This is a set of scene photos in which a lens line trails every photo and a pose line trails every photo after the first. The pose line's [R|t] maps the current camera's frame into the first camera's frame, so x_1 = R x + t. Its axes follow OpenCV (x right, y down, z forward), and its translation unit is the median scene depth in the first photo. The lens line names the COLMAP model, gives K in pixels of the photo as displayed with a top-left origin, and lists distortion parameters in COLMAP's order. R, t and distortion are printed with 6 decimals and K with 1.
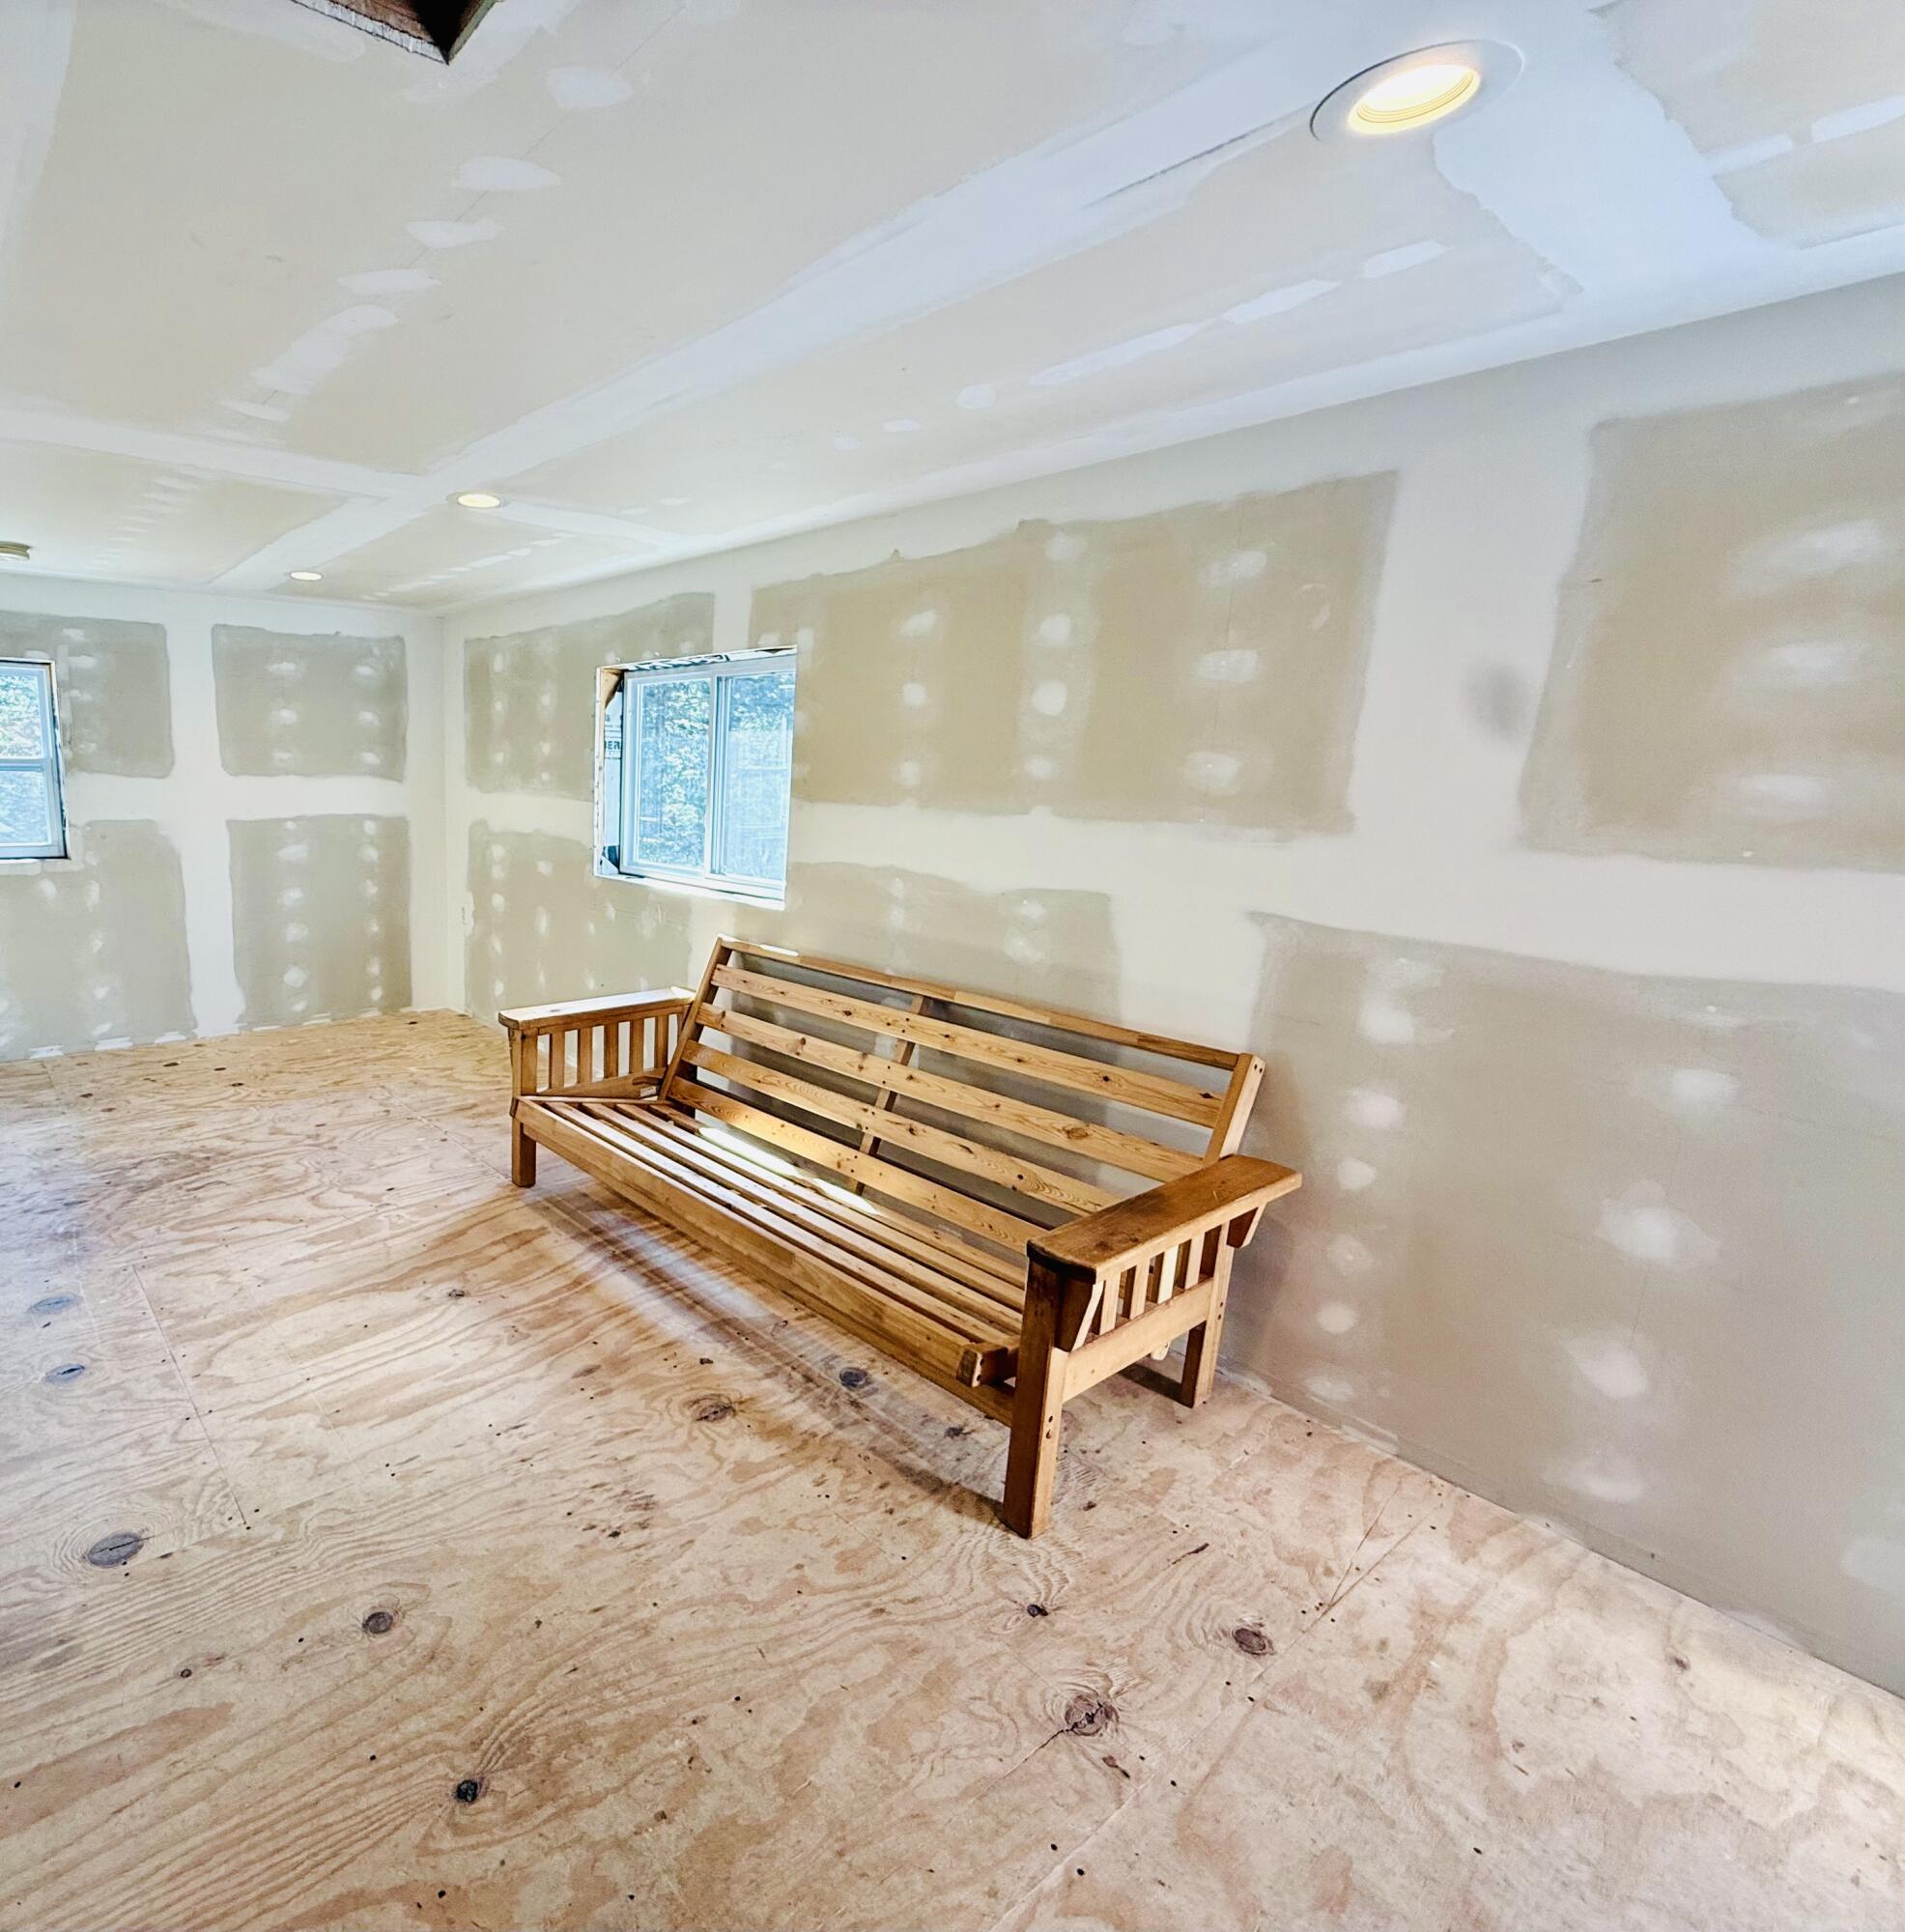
lens RADIAL K [[818.5, 0, 900.2], [0, 818.5, 908.6], [0, 0, 1]] dist [-0.000517, -0.000148]
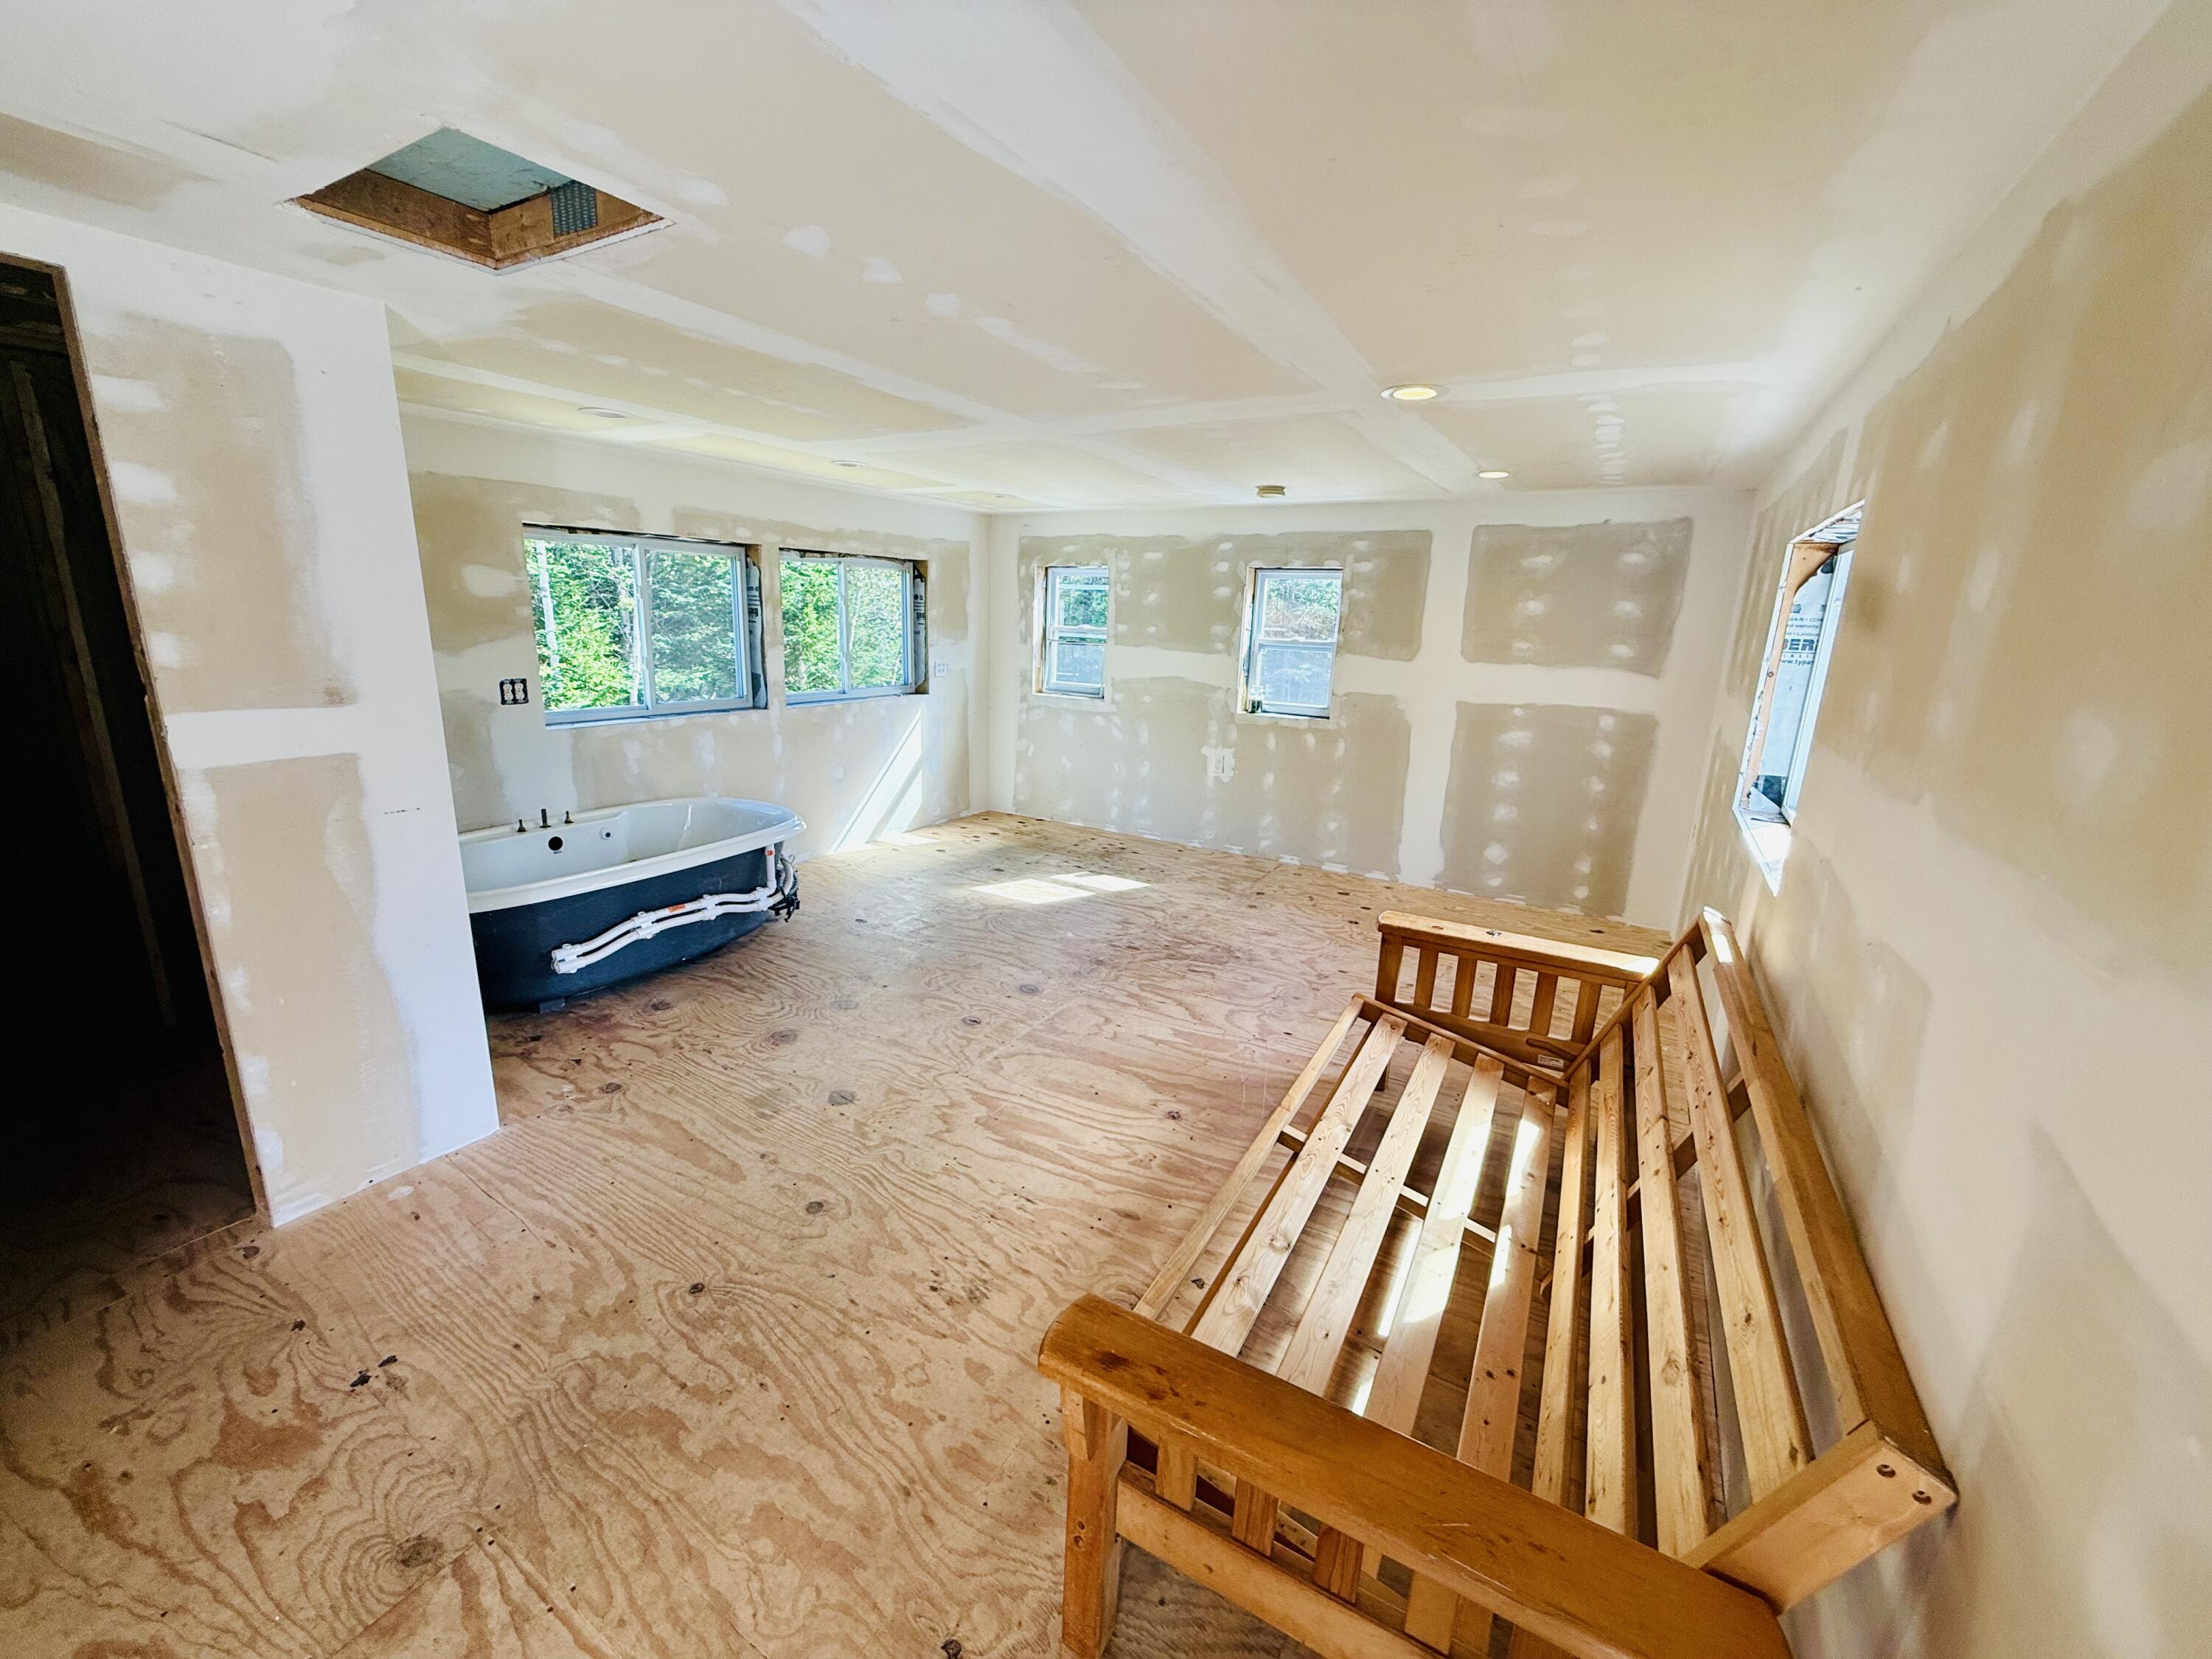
lens RADIAL K [[875.9, 0, 1099.2], [0, 875.9, 825.3], [0, 0, 1]] dist [-0.002983, 0.000643]
pose [[0.428646, 0.209705, -0.878798, 0.189768], [-0.196204, 0.971082, 0.136026, -0.034693], [0.881911, 0.114117, 0.457395, 0.132633]]
